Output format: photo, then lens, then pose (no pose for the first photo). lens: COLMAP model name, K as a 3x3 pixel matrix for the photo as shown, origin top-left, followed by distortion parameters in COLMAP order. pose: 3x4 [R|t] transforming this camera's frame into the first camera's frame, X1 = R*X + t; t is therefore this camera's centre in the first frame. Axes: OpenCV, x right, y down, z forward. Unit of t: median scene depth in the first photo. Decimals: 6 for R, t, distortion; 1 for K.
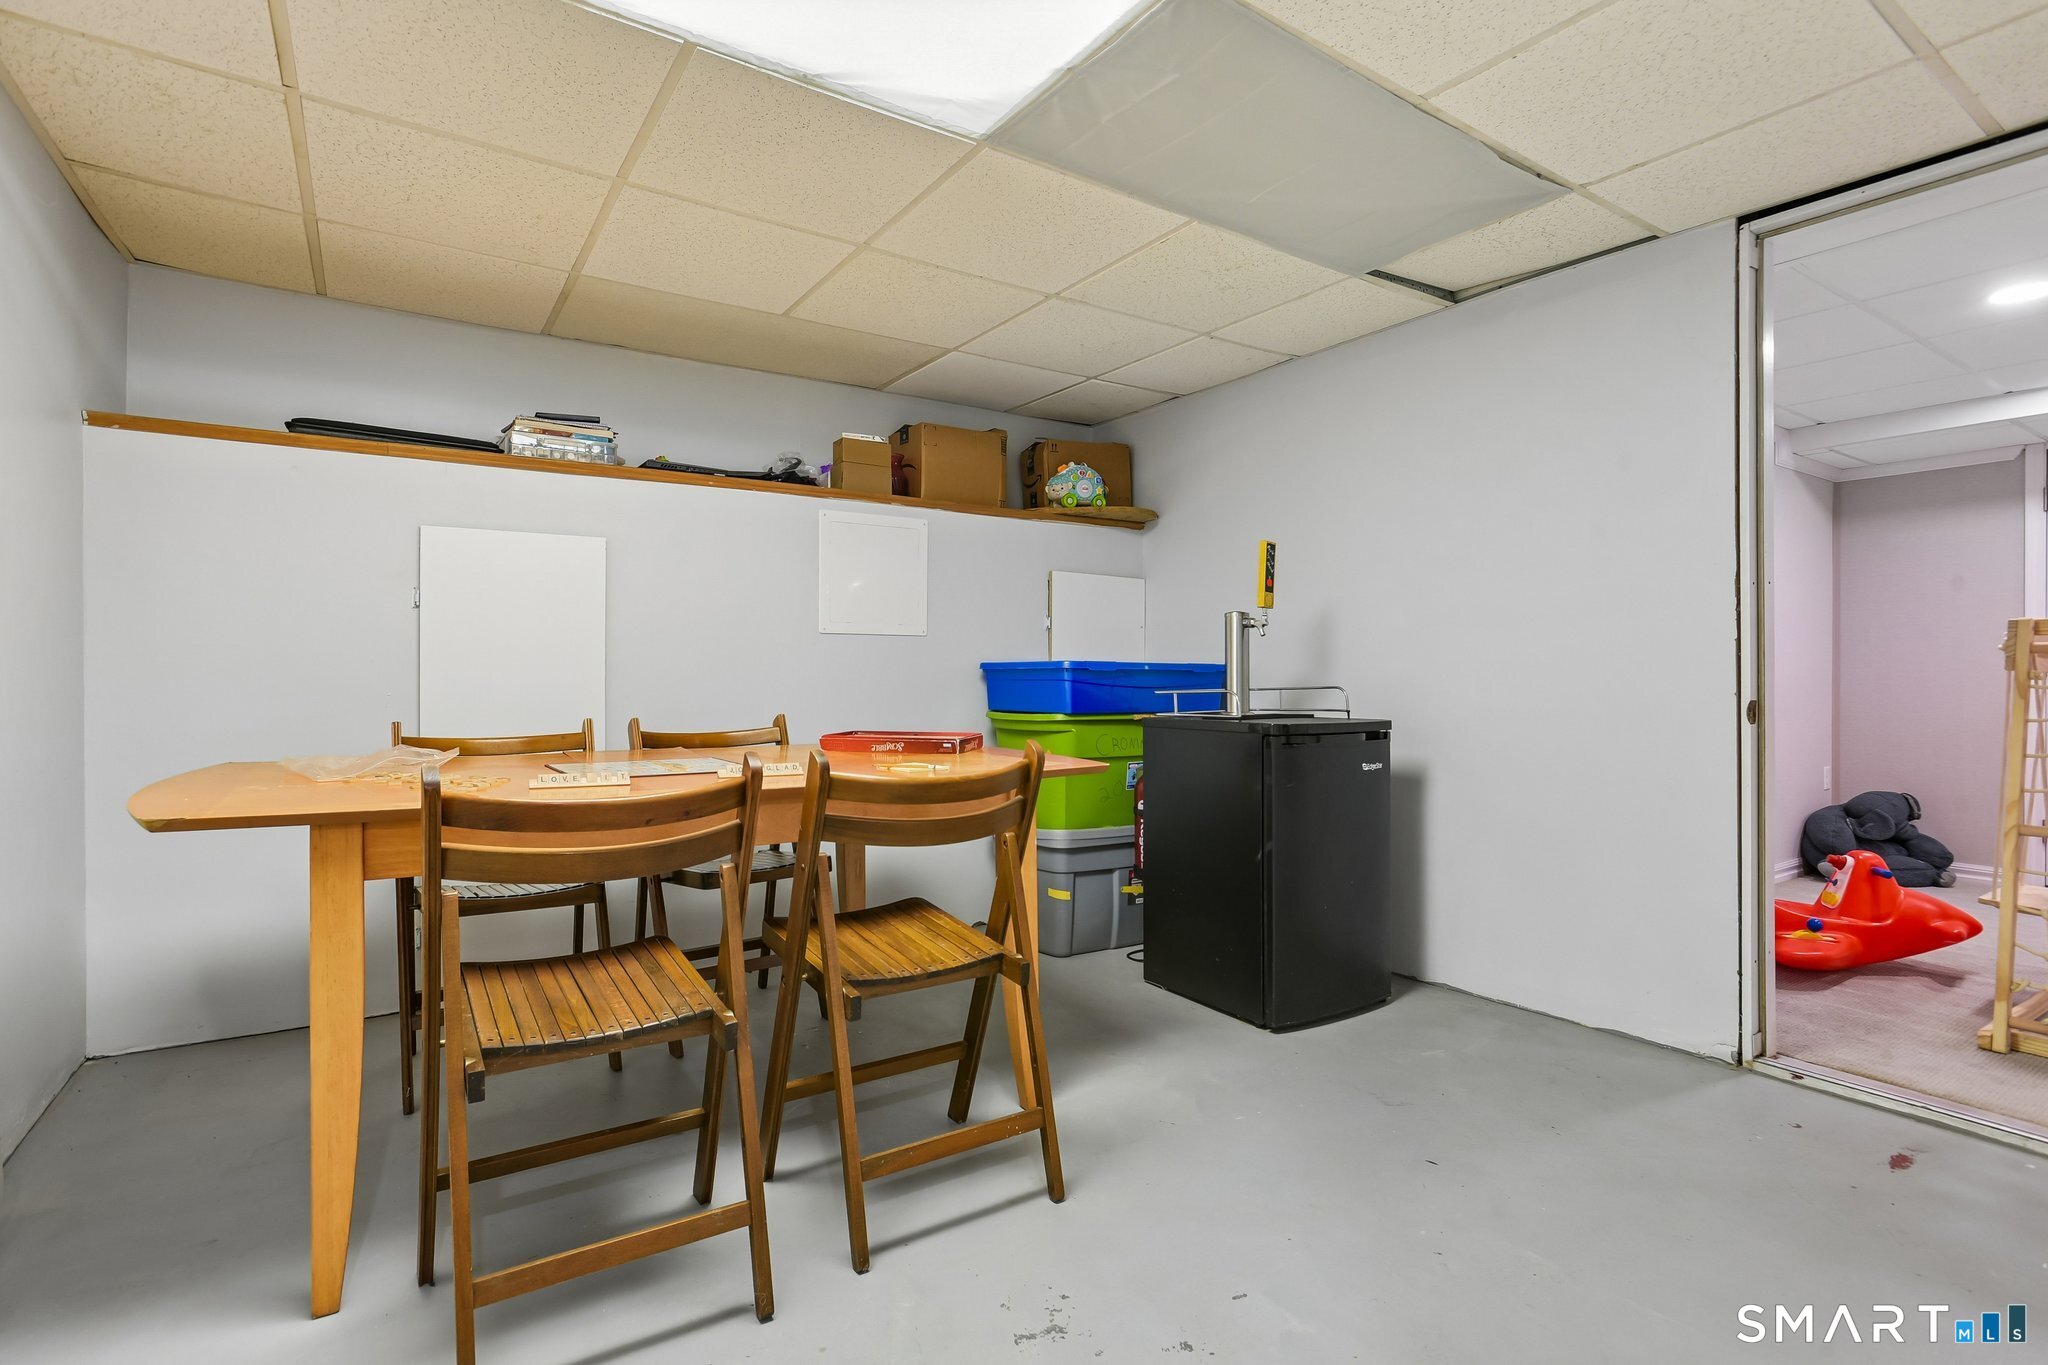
lens RADIAL K [[990.4, 0, 1034.0], [0, 990.4, 675.4], [0, 0, 1]] dist [-0.040053, -0.000063]
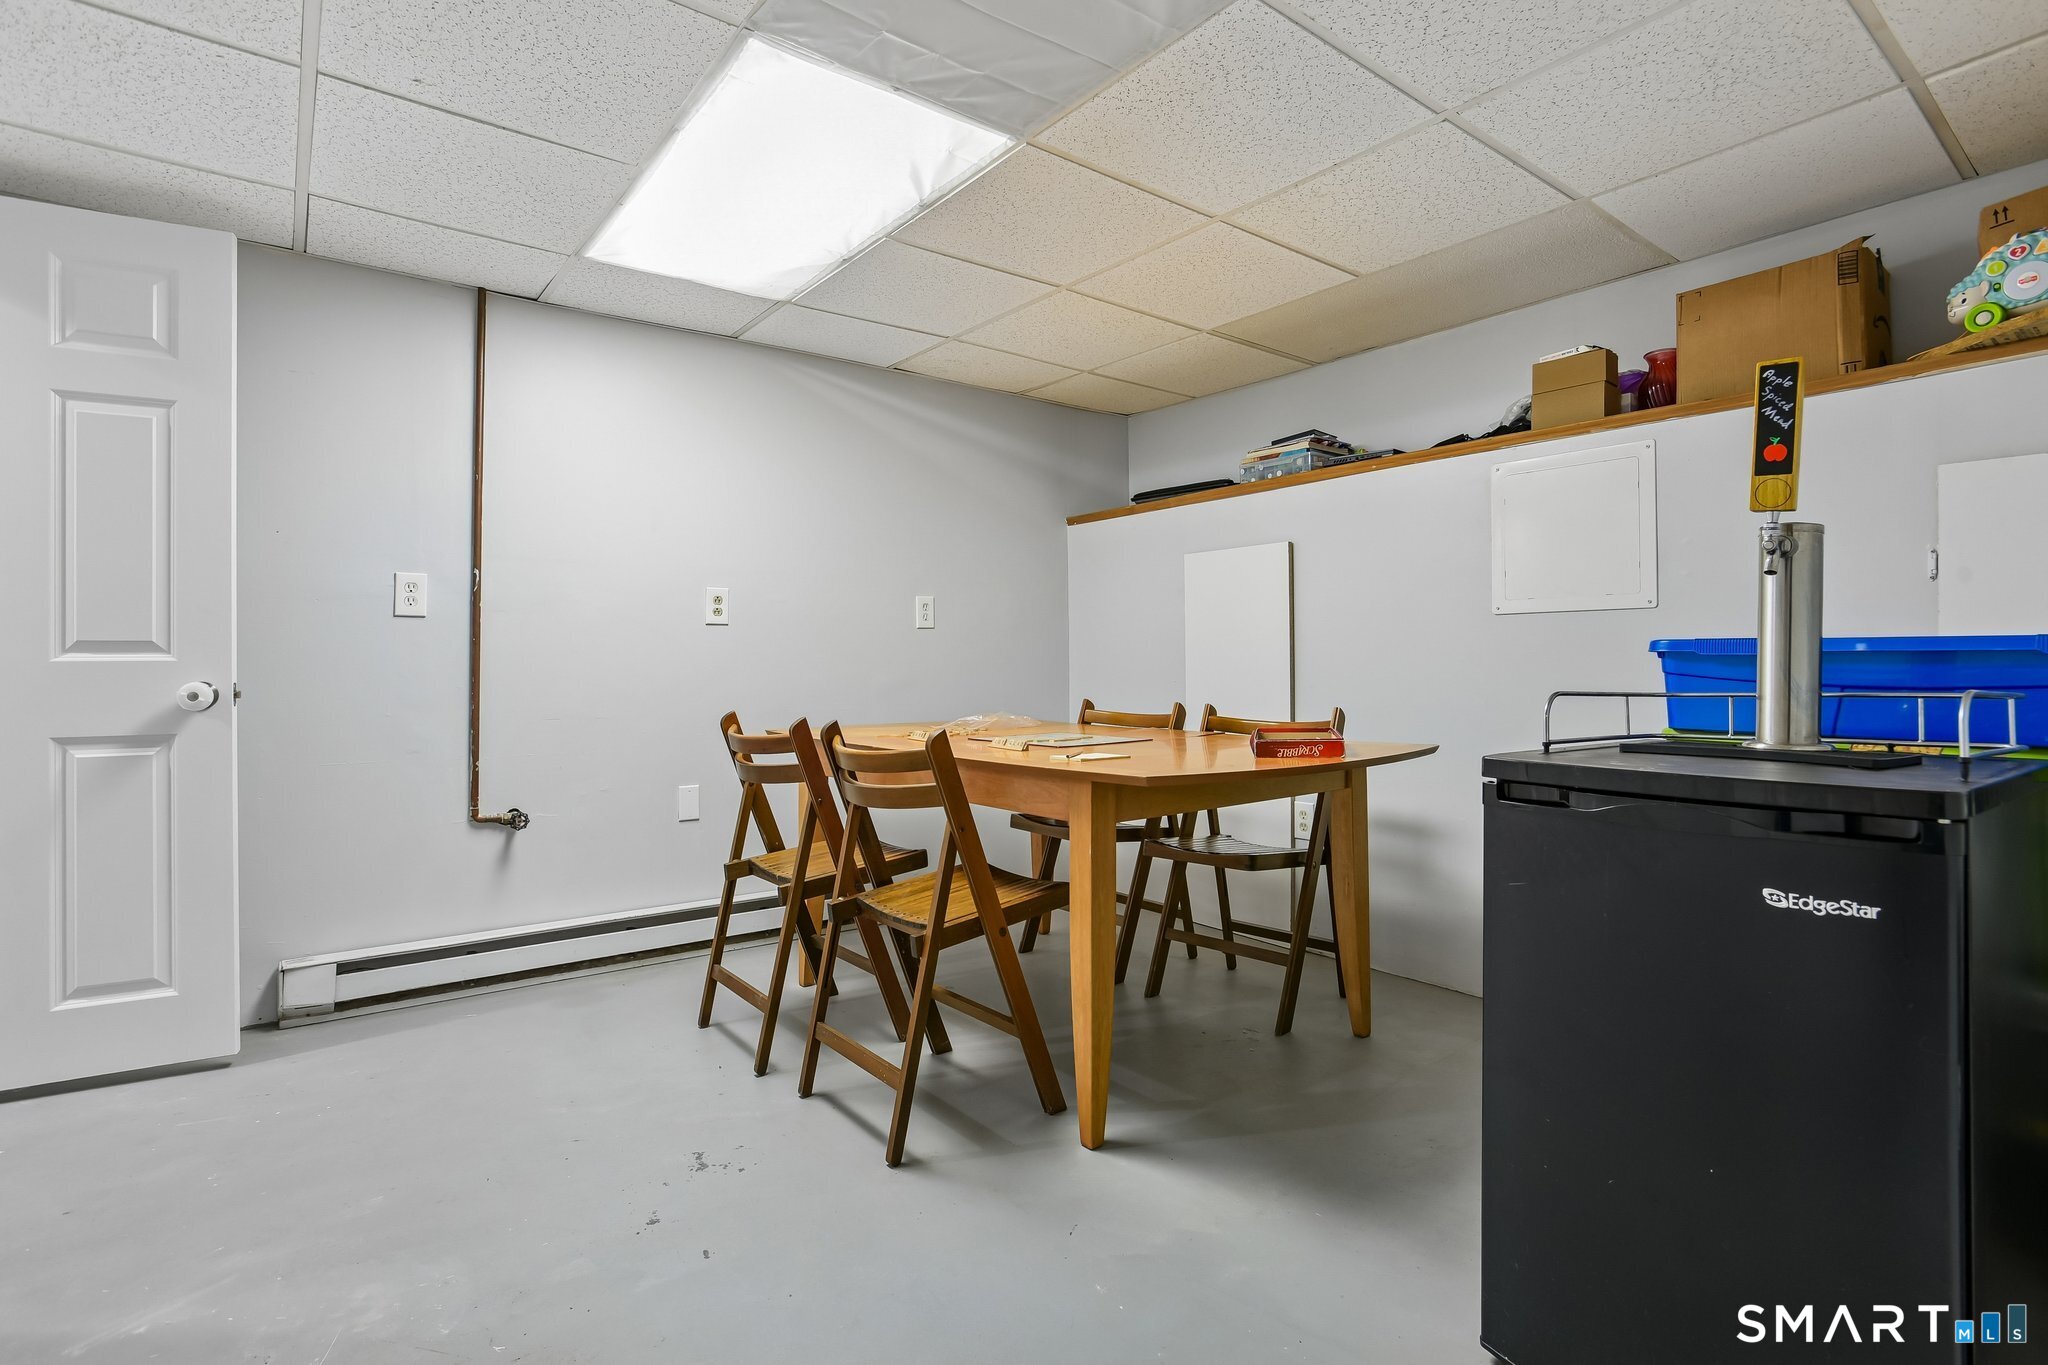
lens RADIAL K [[990.4, 0, 1034.0], [0, 990.4, 675.4], [0, 0, 1]] dist [-0.040053, -0.000063]
pose [[0.076280, 0.005356, -0.997072, 0.628945], [0.004711, 0.999972, 0.005732, 0.001580], [0.997075, -0.005135, 0.076253, 0.621059]]
